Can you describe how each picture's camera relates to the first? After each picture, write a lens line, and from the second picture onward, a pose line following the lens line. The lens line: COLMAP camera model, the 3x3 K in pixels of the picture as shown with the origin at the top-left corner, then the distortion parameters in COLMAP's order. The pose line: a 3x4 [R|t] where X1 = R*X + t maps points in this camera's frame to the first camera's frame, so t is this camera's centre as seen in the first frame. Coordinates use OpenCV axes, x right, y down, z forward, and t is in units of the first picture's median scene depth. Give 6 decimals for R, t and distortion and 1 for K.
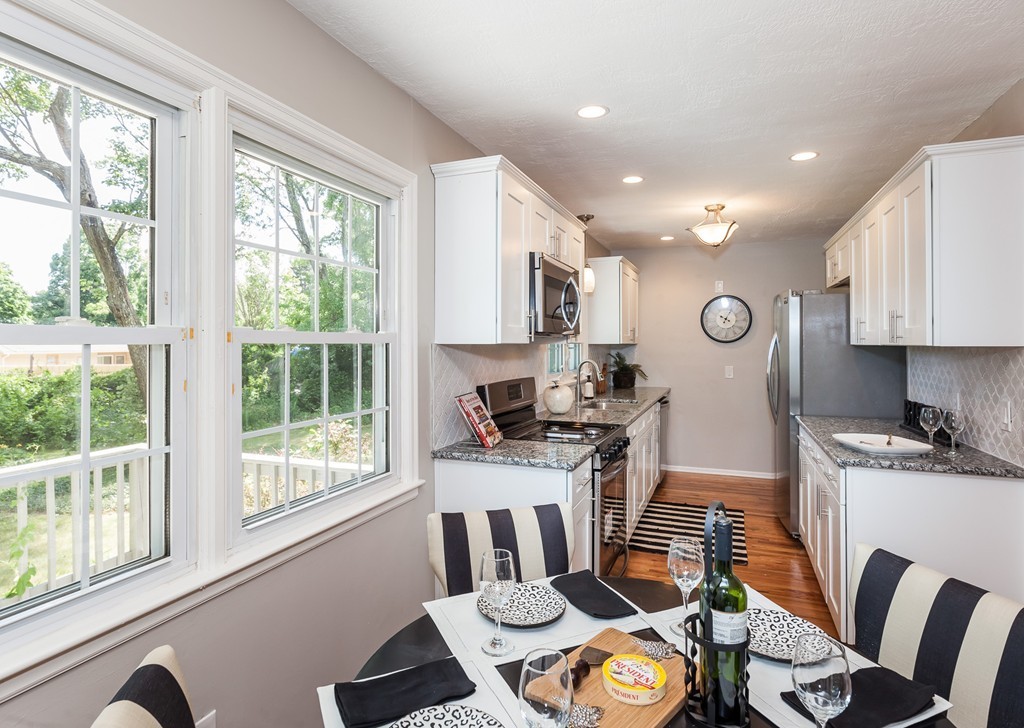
lens RADIAL K [[615.0, 0, 510.1], [0, 615.0, 336.7], [0, 0, 1]] dist [0.000850, 0.000104]
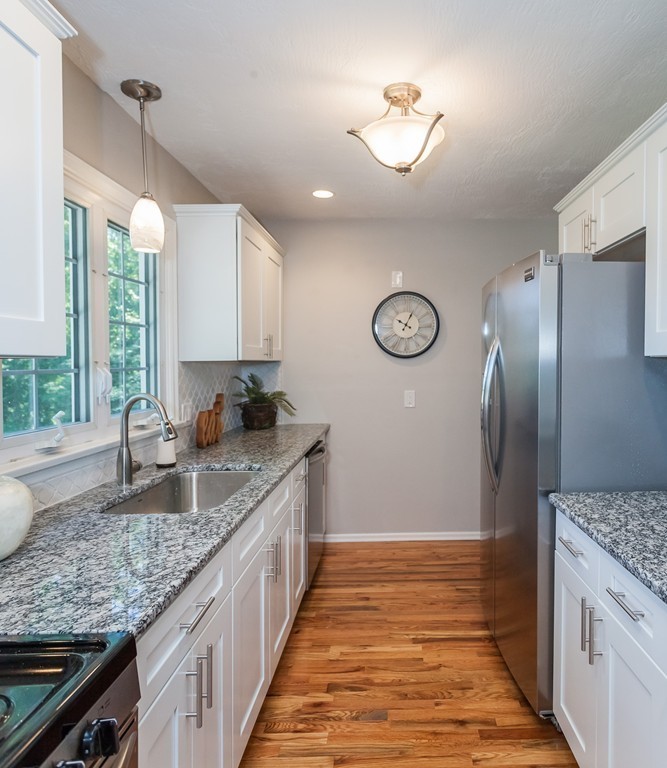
lens RADIAL K [[509.9, 0, 422.5], [0, 509.9, 363.3], [0, 0, 1]] dist [0.000626, 0.000274]
pose [[0.916989, -0.008966, 0.398812, 0.167894], [0.004379, 0.999913, 0.012409, 0.010715], [-0.398889, -0.009633, 0.916949, 0.568810]]
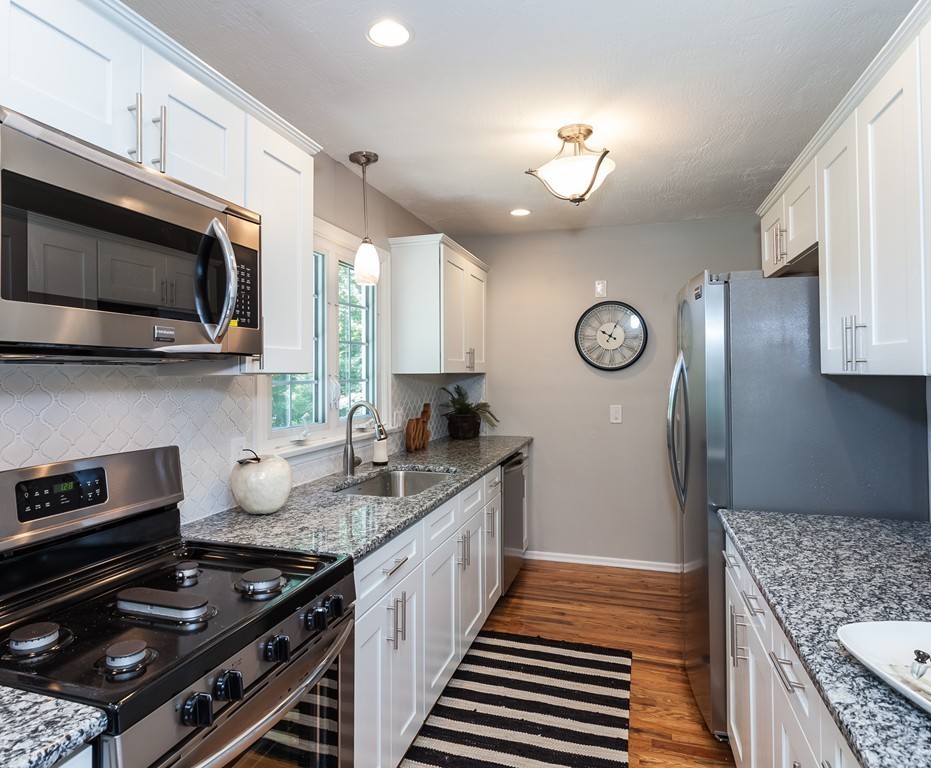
lens RADIAL K [[612.8, 0, 469.9], [0, 612.8, 357.7], [0, 0, 1]] dist [0.000871, 0.000817]
pose [[0.997295, -0.002023, 0.073478, 0.185949], [0.002952, 0.999917, -0.012527, 0.004093], [-0.073446, 0.012710, 0.997218, 0.426739]]
